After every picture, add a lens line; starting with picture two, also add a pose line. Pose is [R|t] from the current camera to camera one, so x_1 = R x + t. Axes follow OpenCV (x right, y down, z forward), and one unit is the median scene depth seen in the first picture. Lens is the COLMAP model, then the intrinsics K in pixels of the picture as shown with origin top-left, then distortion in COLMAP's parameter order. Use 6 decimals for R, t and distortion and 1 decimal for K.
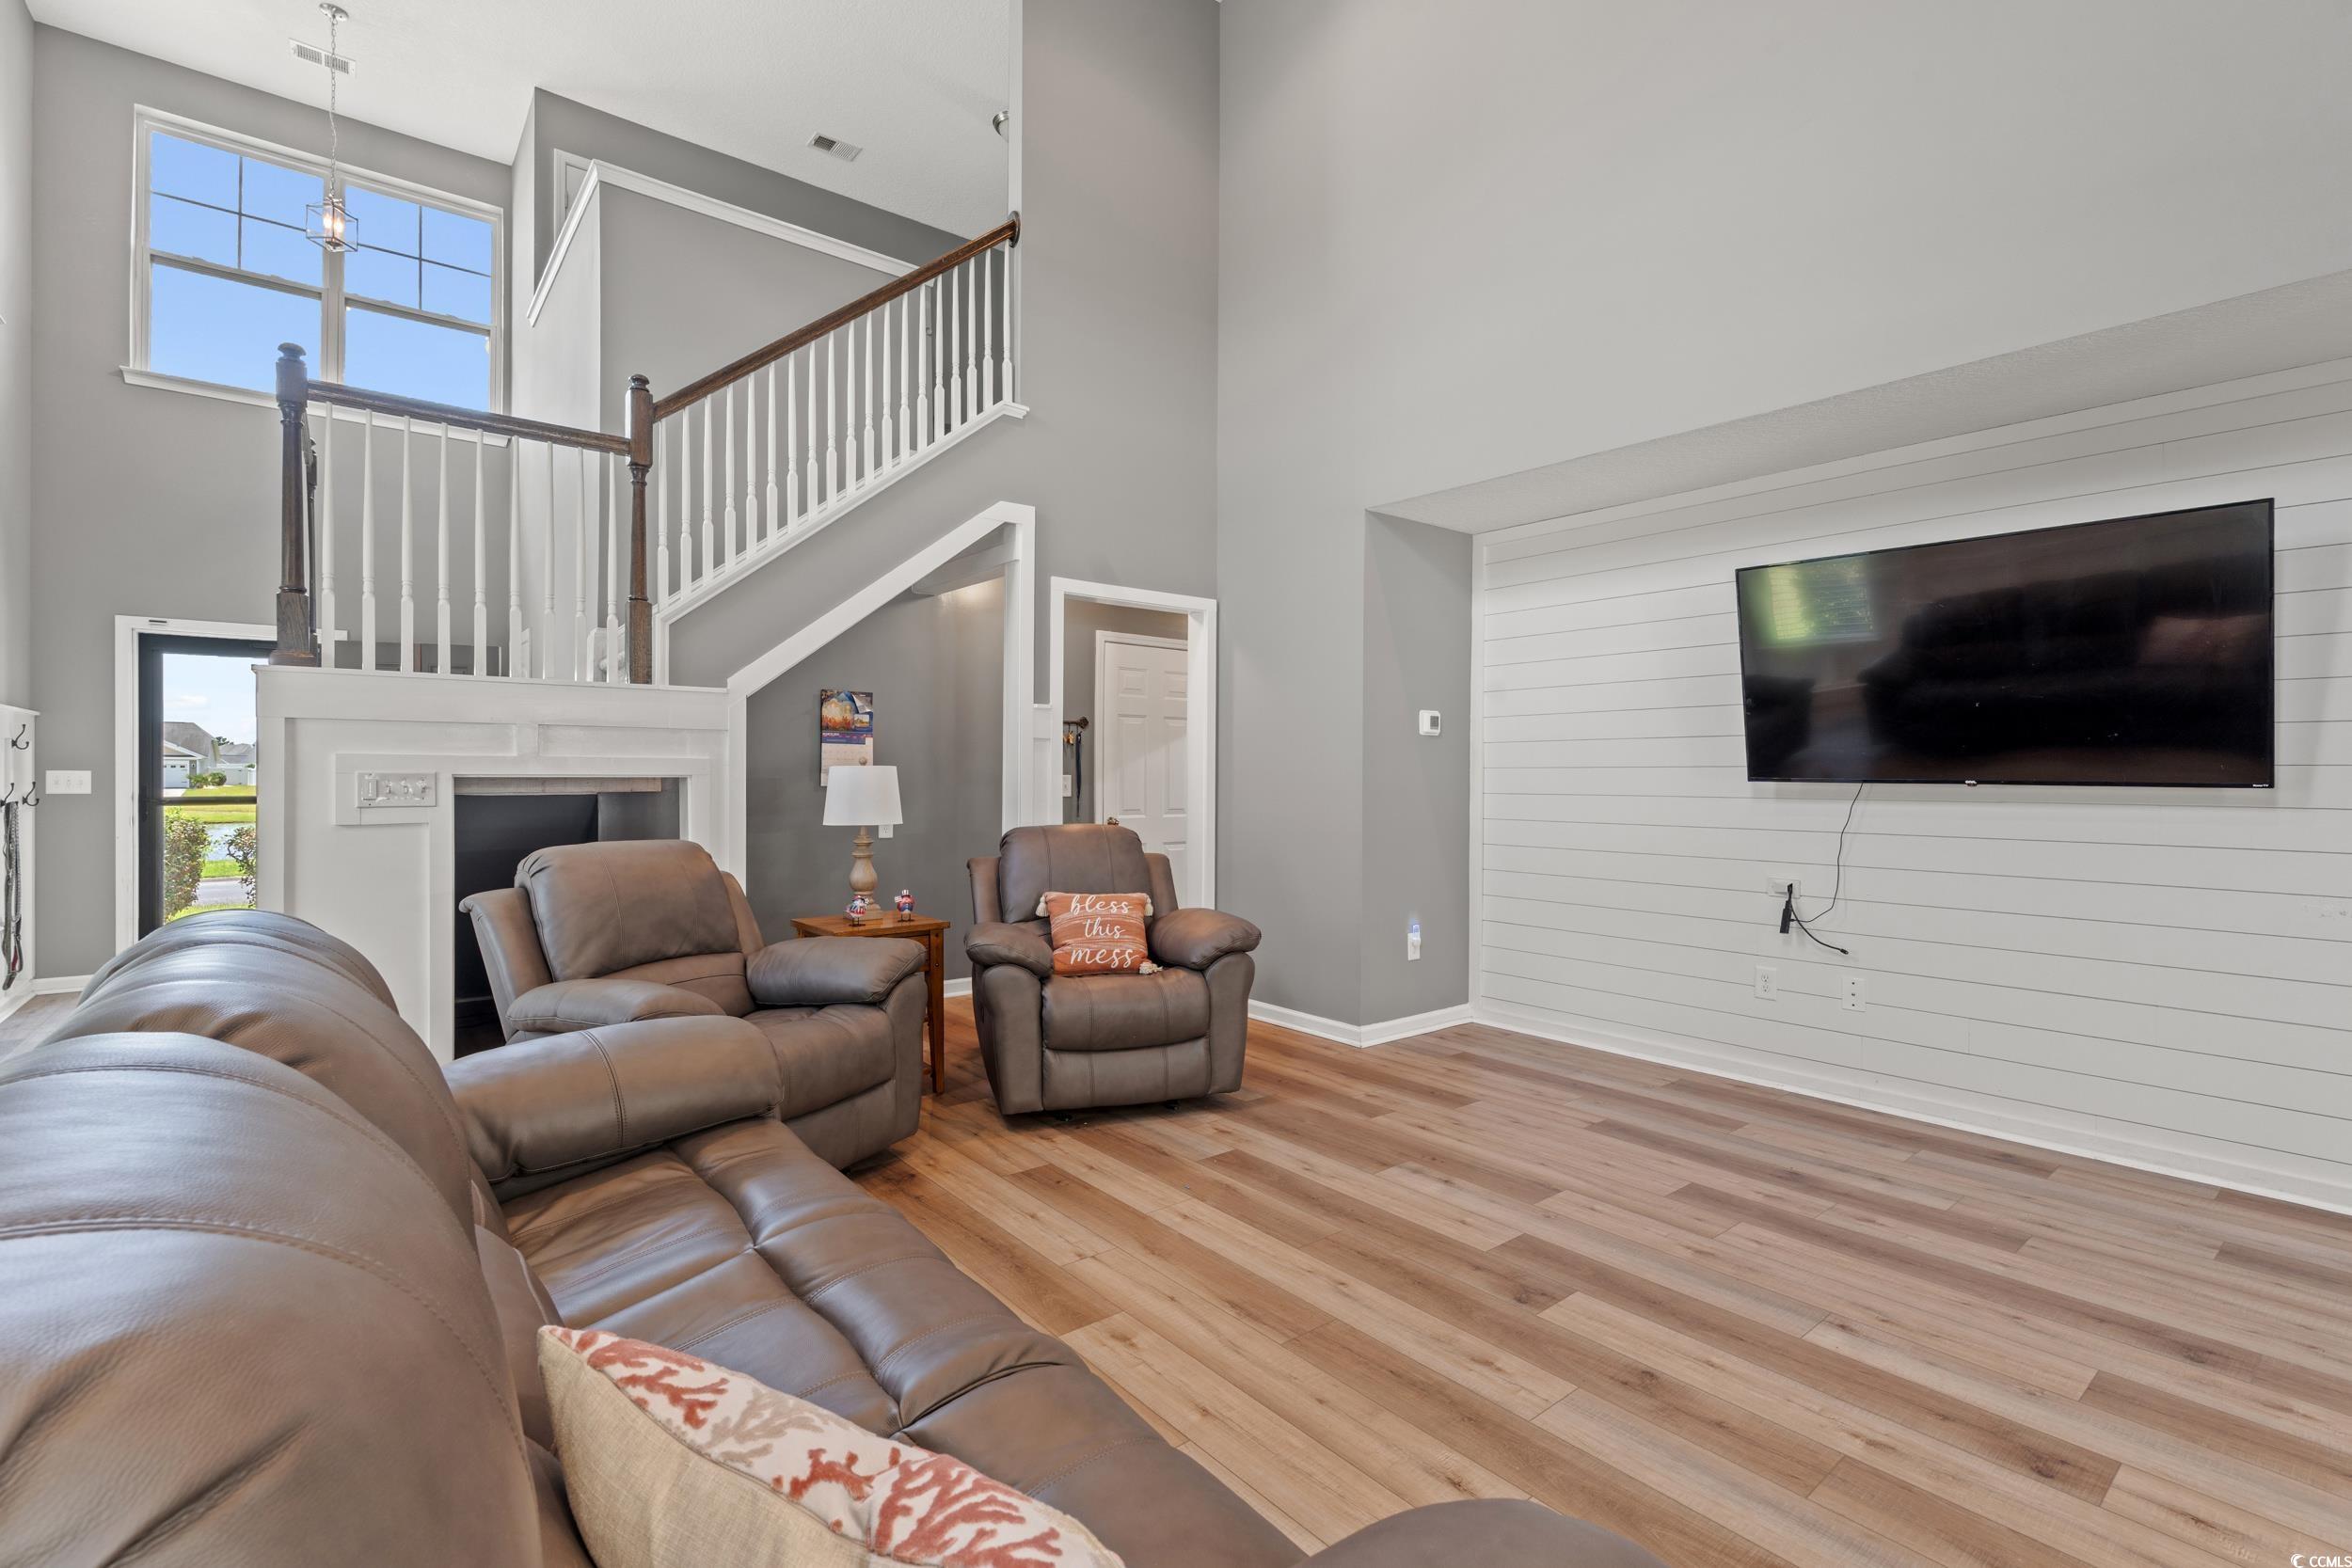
lens RADIAL K [[1056.9, 0, 1177.7], [0, 1056.9, 773.2], [0, 0, 1]] dist [-0.004314, 0.000238]
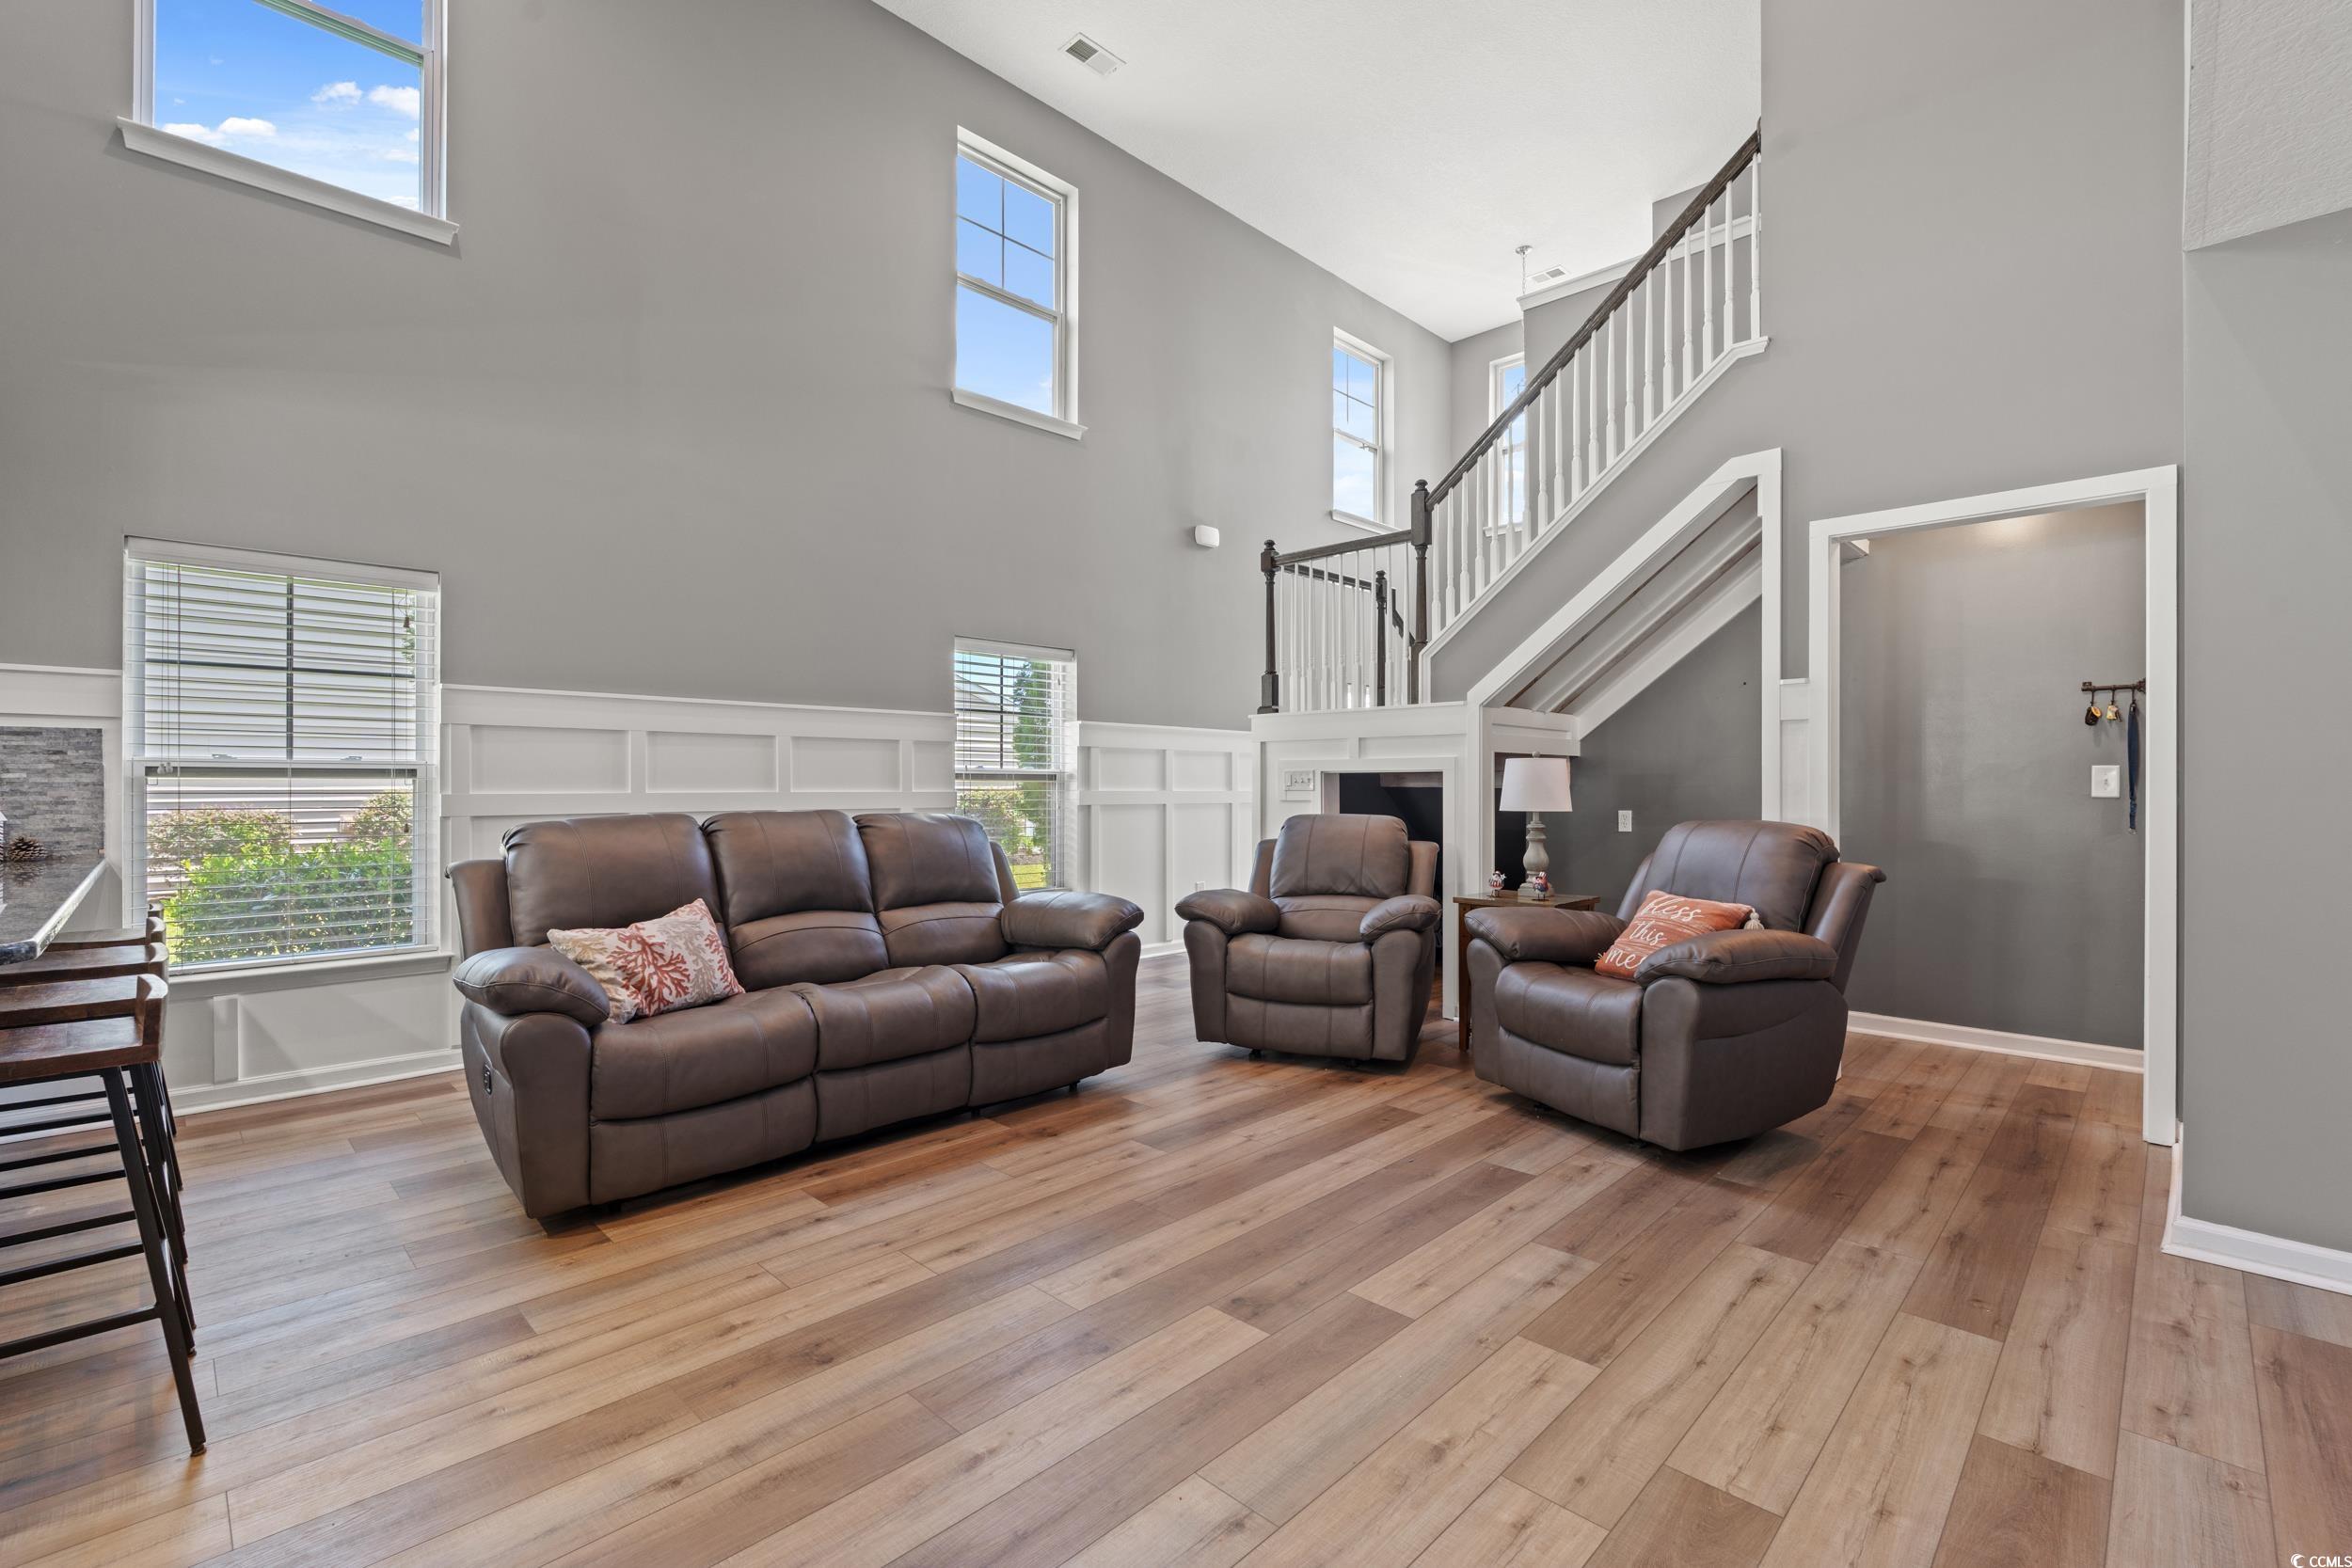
lens RADIAL K [[1025.9, 0, 1174.8], [0, 1025.9, 782.5], [0, 0, 1]] dist [-0.004307, -0.000774]
pose [[0.110841, -0.008423, -0.993802, 0.839039], [0.001224, 0.999964, -0.008339, 0.030486], [0.993837, -0.000292, 0.110848, 0.574173]]
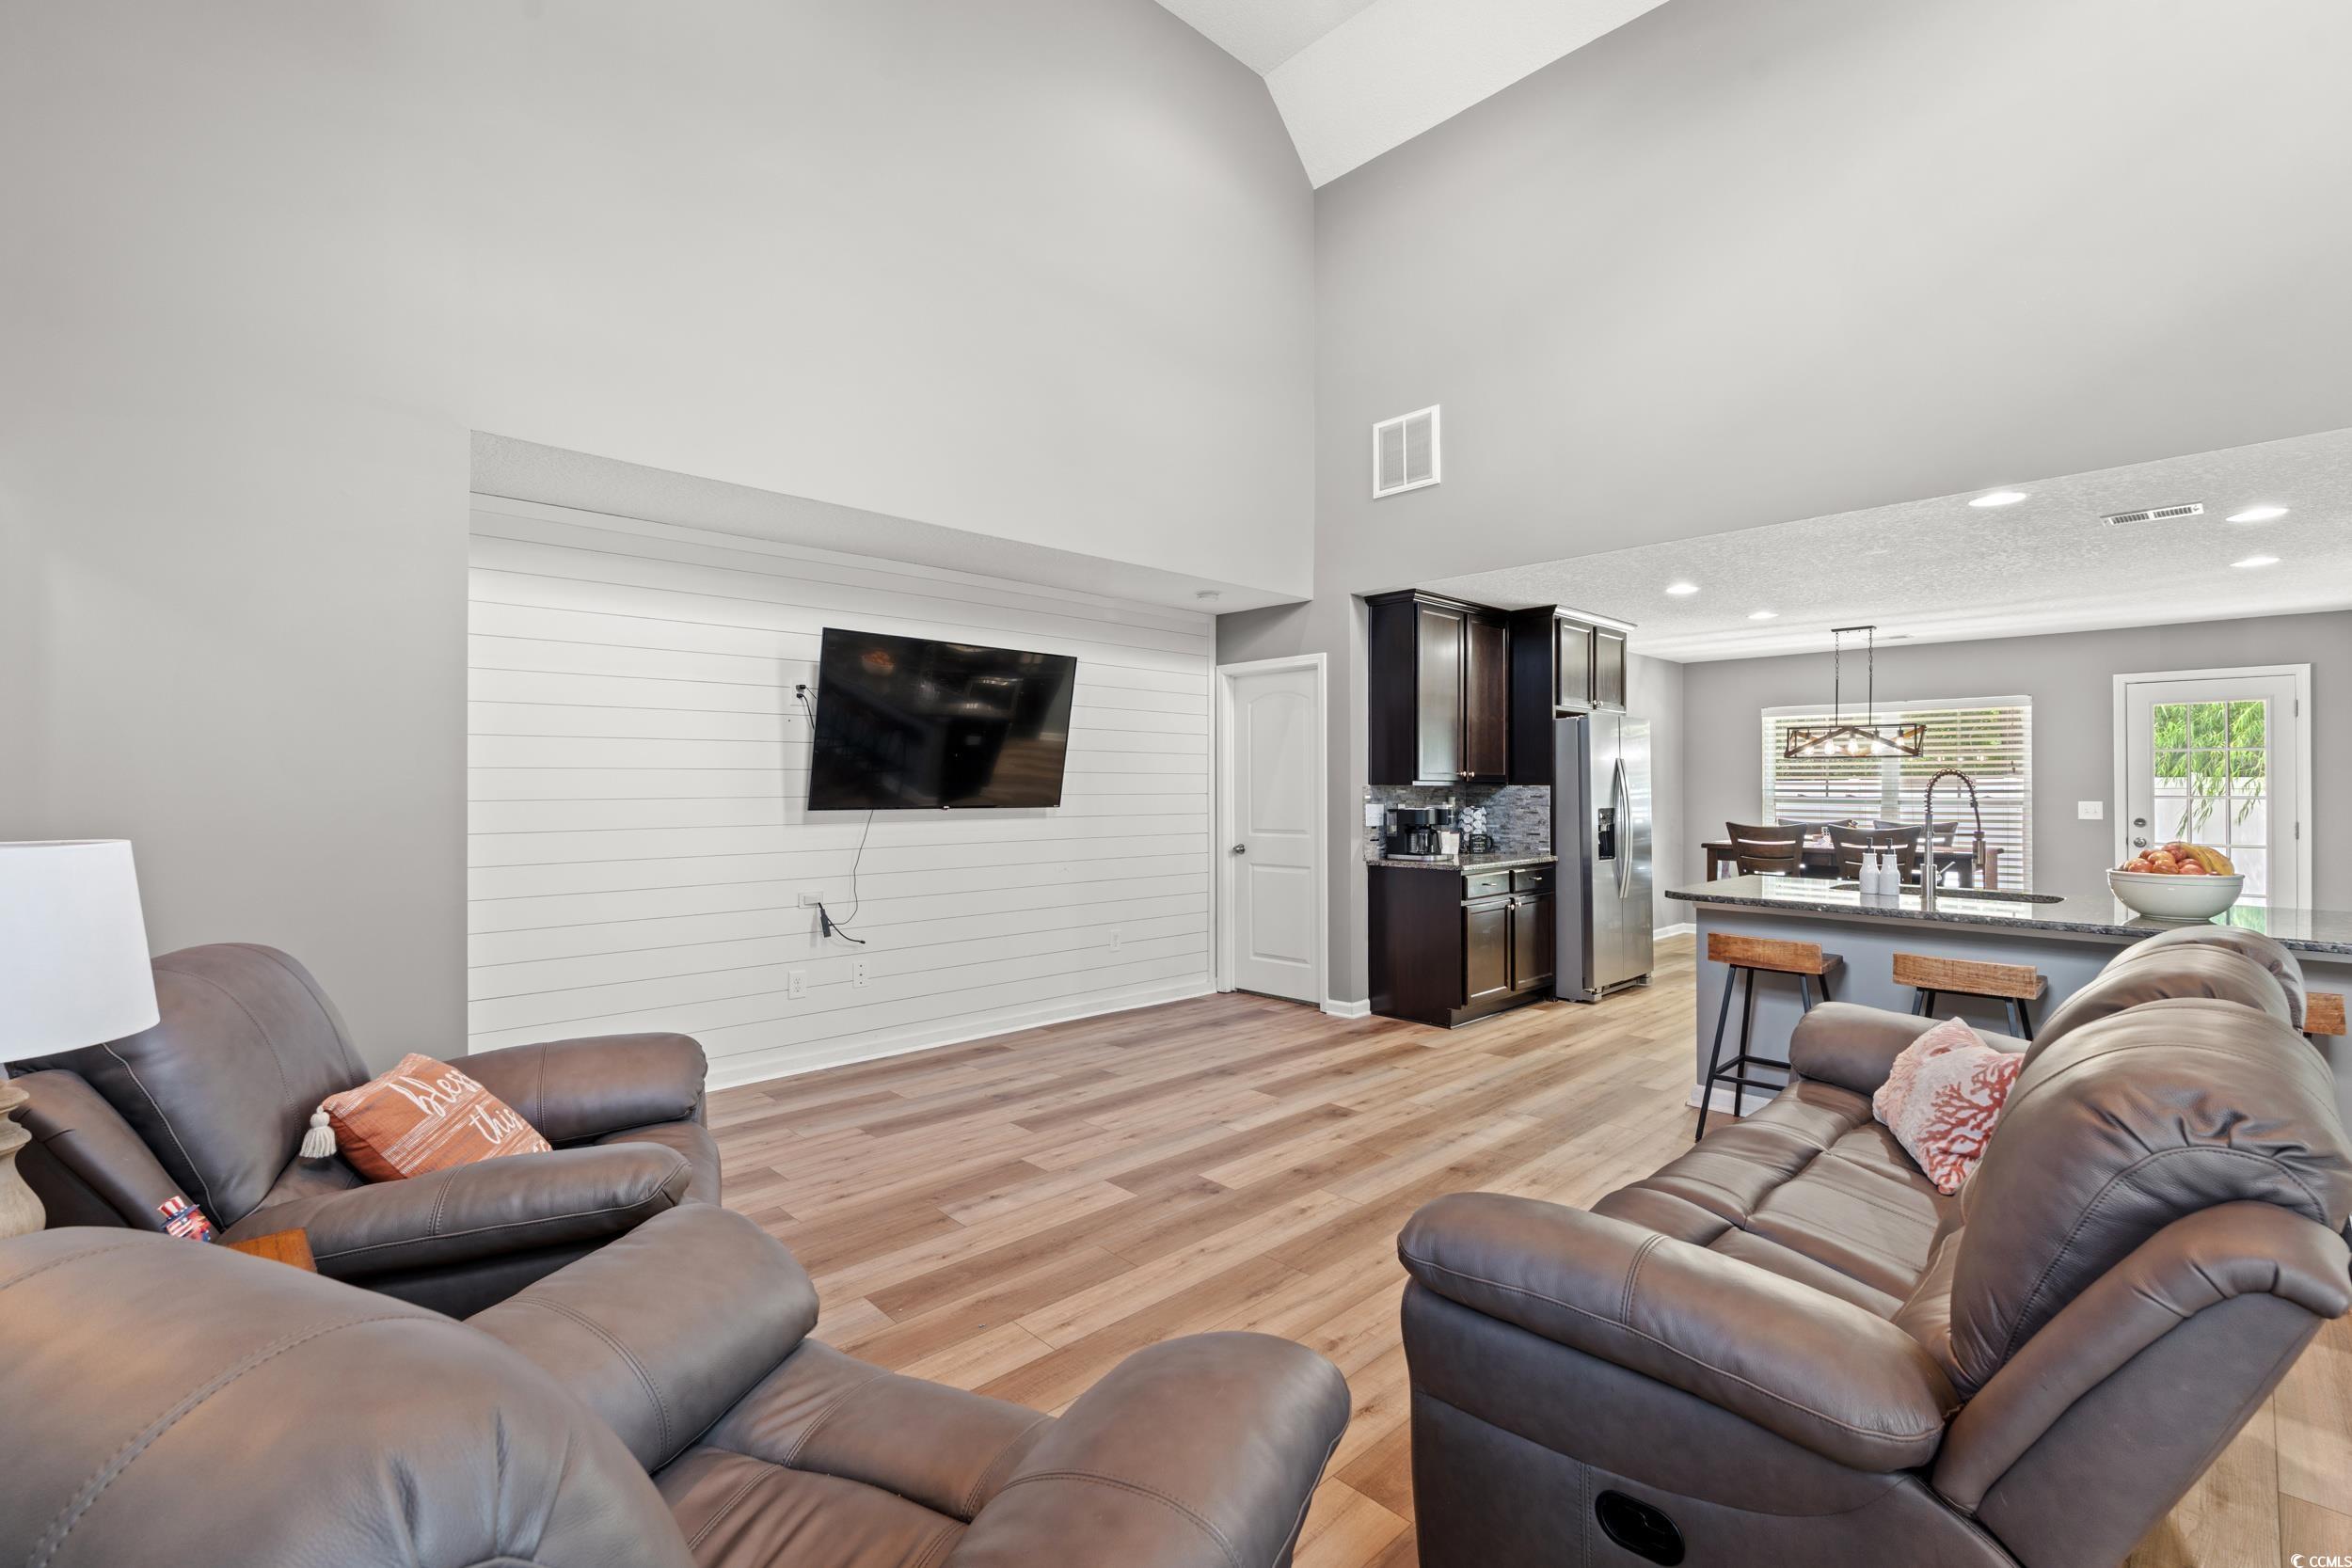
lens RADIAL K [[1025.9, 0, 1174.8], [0, 1025.9, 782.5], [0, 0, 1]] dist [-0.004307, -0.000774]
pose [[-0.080245, -0.002456, 0.996772, -0.692905], [-0.001110, 0.999997, 0.002375, -0.029936], [-0.996775, -0.000915, -0.080248, 0.791365]]
